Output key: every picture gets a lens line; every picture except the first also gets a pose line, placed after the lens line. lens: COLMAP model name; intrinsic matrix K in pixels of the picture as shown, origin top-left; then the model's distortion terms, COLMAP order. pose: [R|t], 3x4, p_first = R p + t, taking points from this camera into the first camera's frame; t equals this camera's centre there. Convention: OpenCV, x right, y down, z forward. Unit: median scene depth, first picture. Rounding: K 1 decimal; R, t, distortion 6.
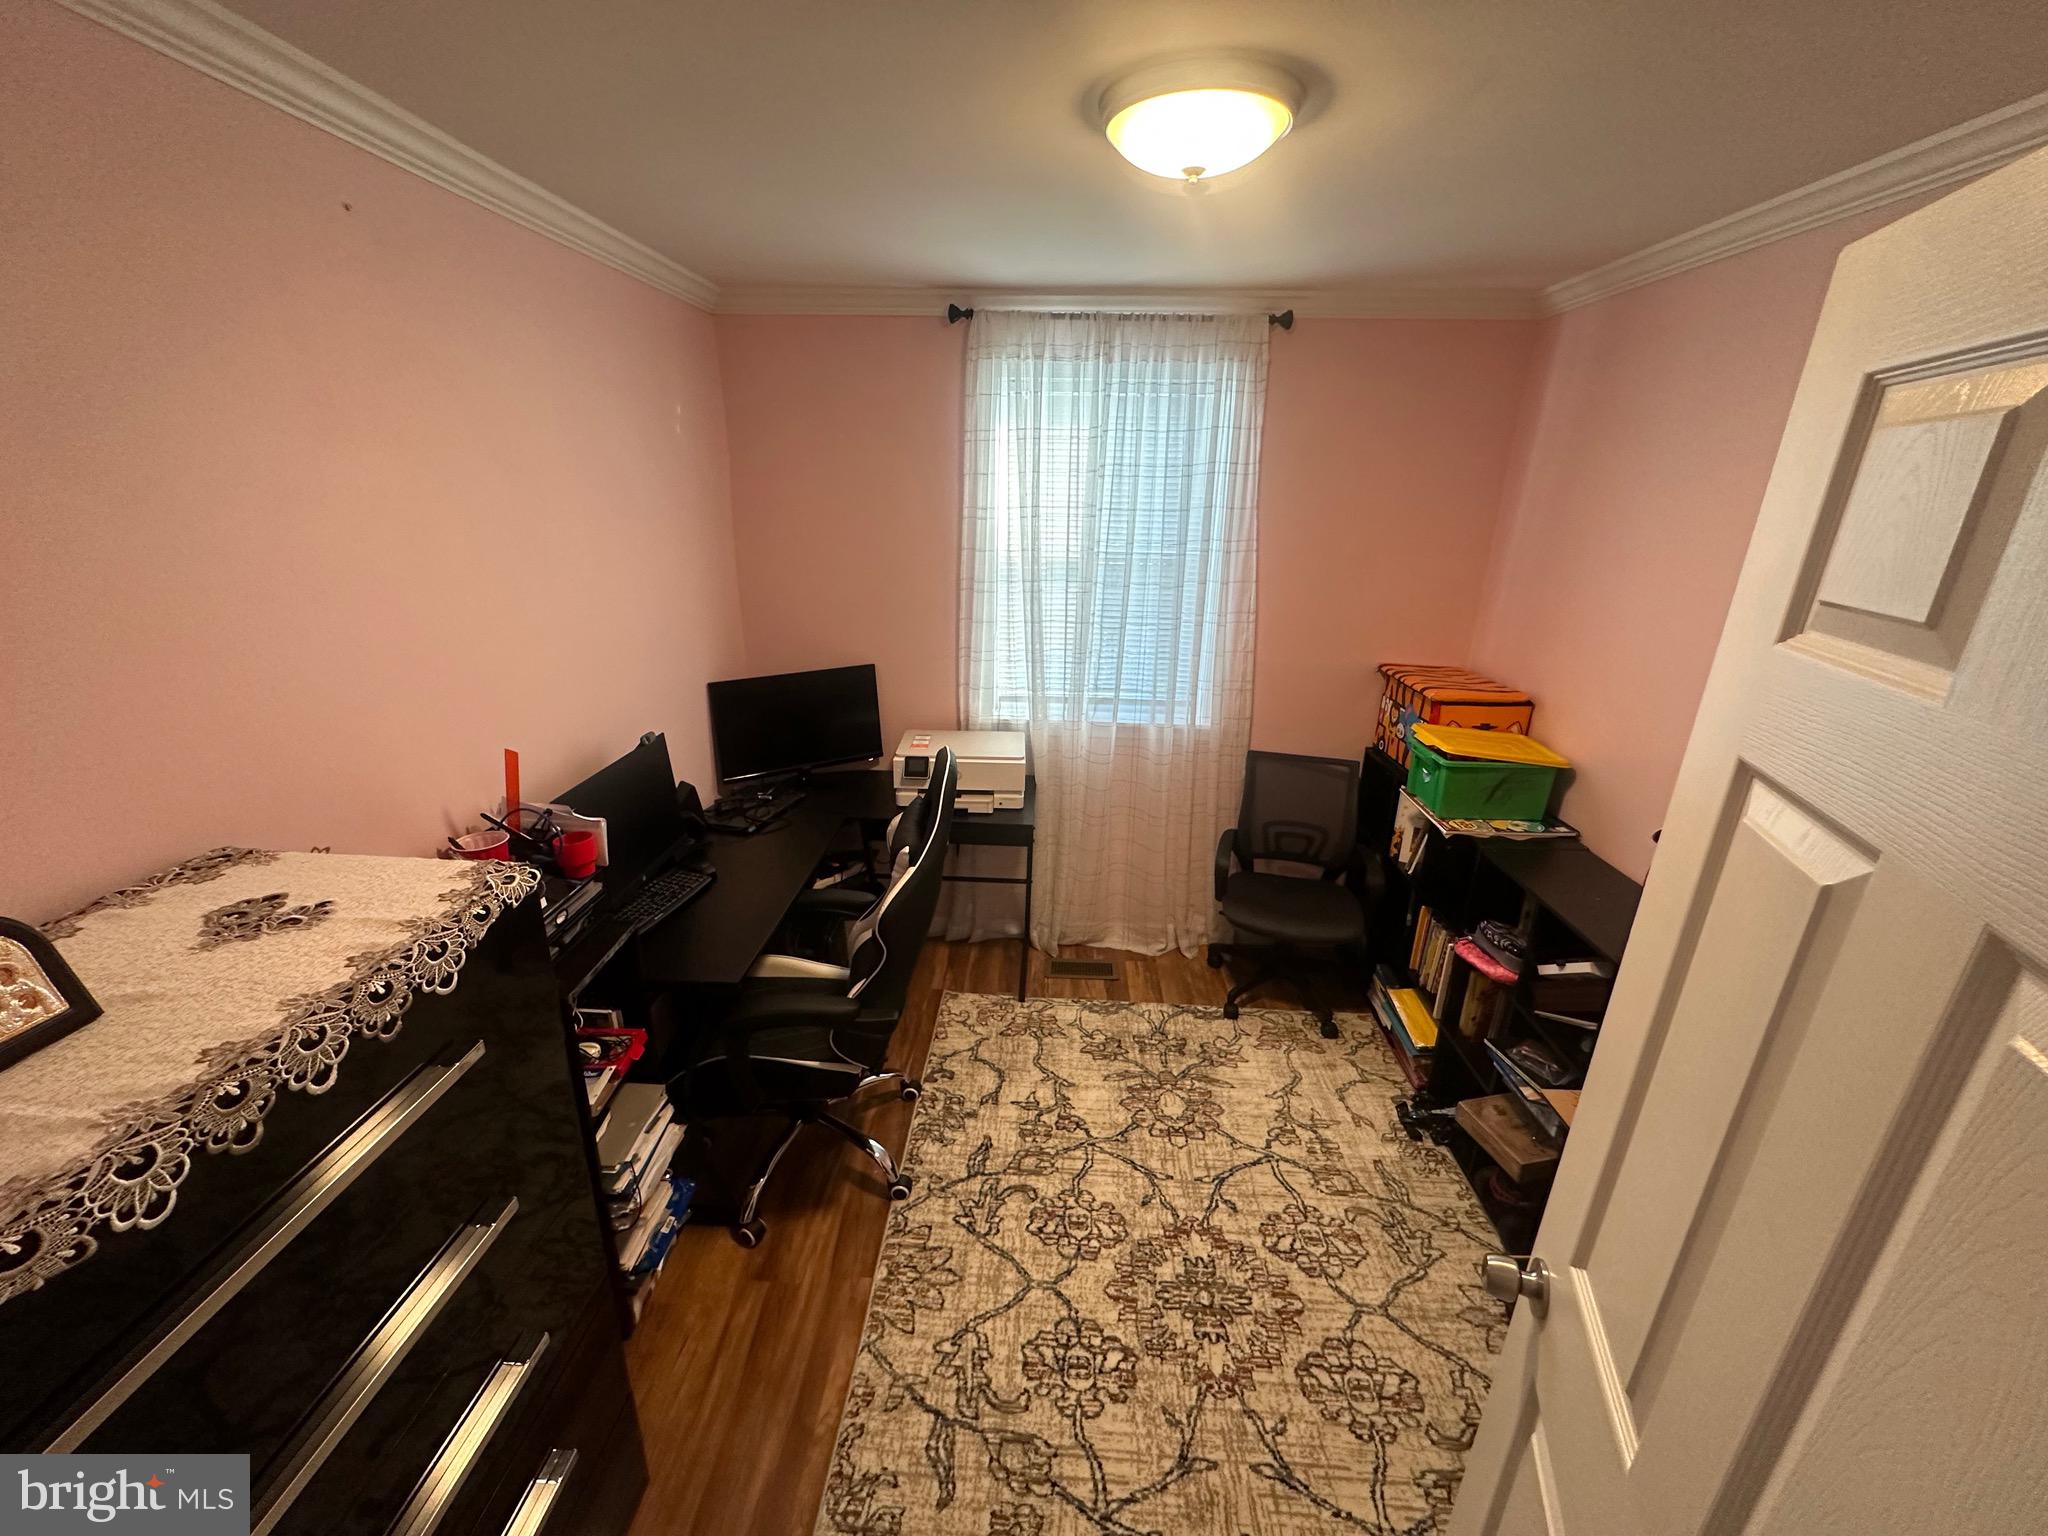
lens RADIAL K [[818.2, 0, 1029.5], [0, 818.2, 755.6], [0, 0, 1]] dist [0.001536, 0.000171]
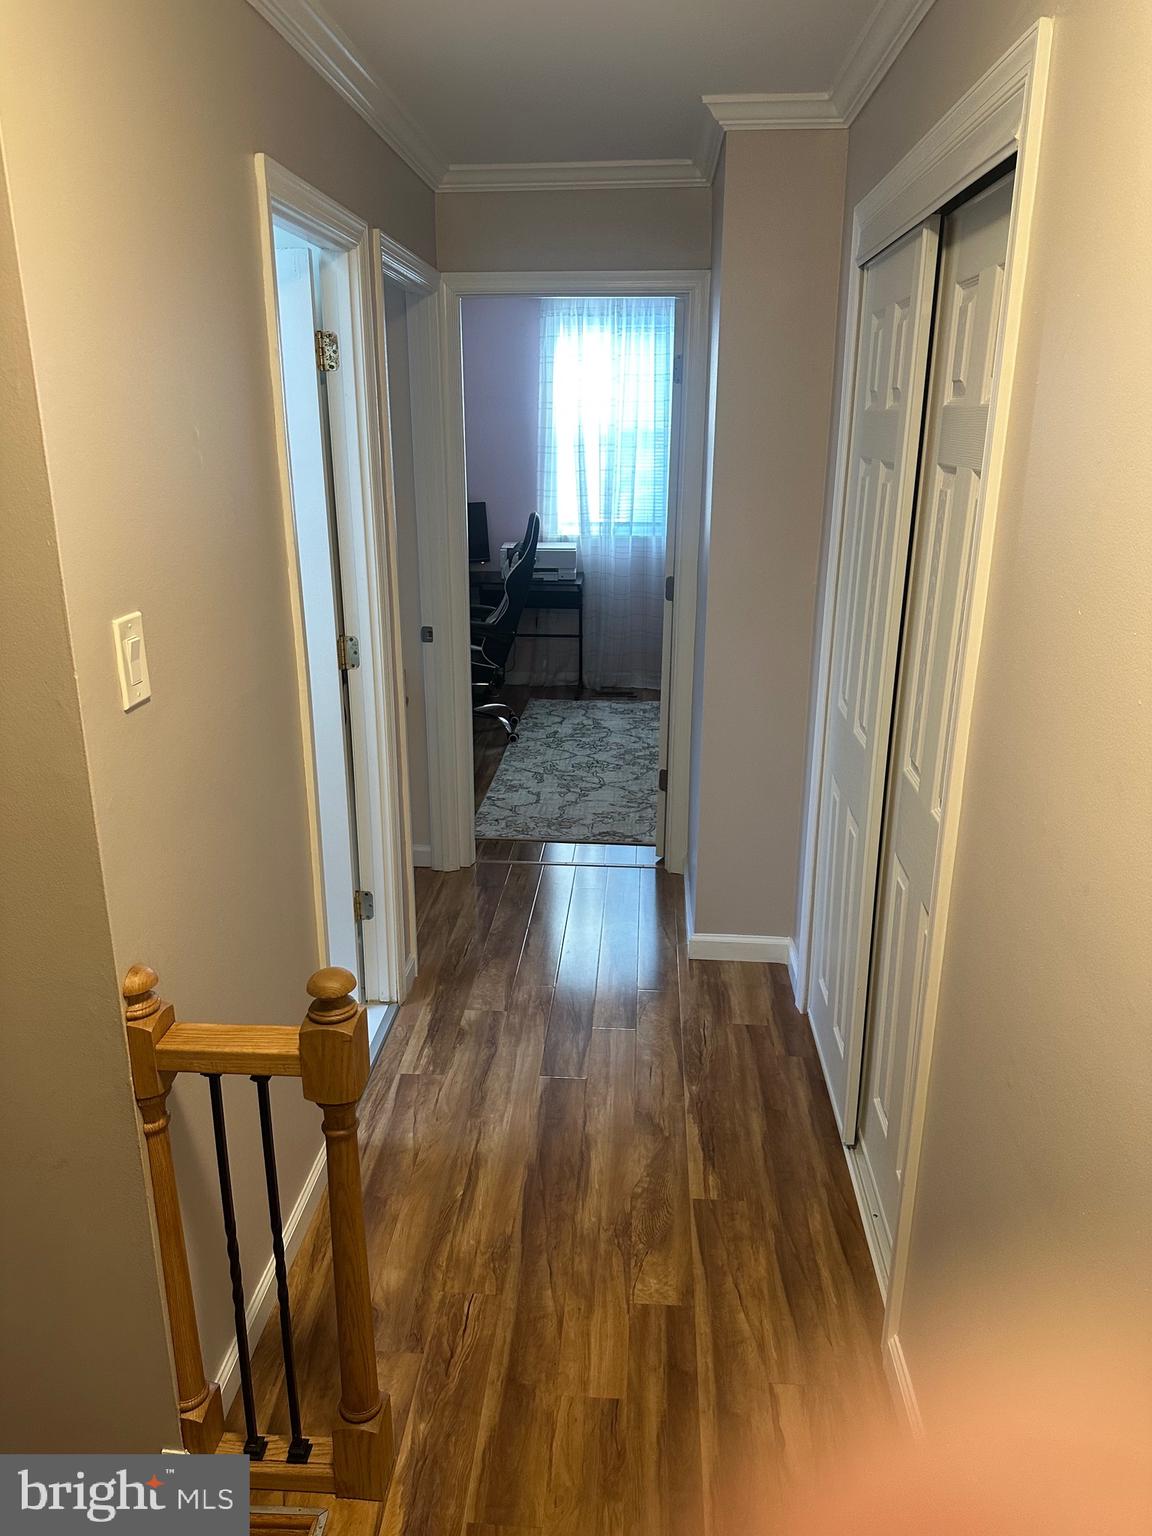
lens RADIAL K [[1070.0, 0, 573.9], [0, 1070.0, 775.6], [0, 0, 1]] dist [0.084711, 0.000945]
pose [[0.999221, -0.013244, -0.037180, 0.079403], [0.012816, 0.999849, -0.011733, 0.587263], [0.037330, 0.011247, 0.999240, -1.462503]]
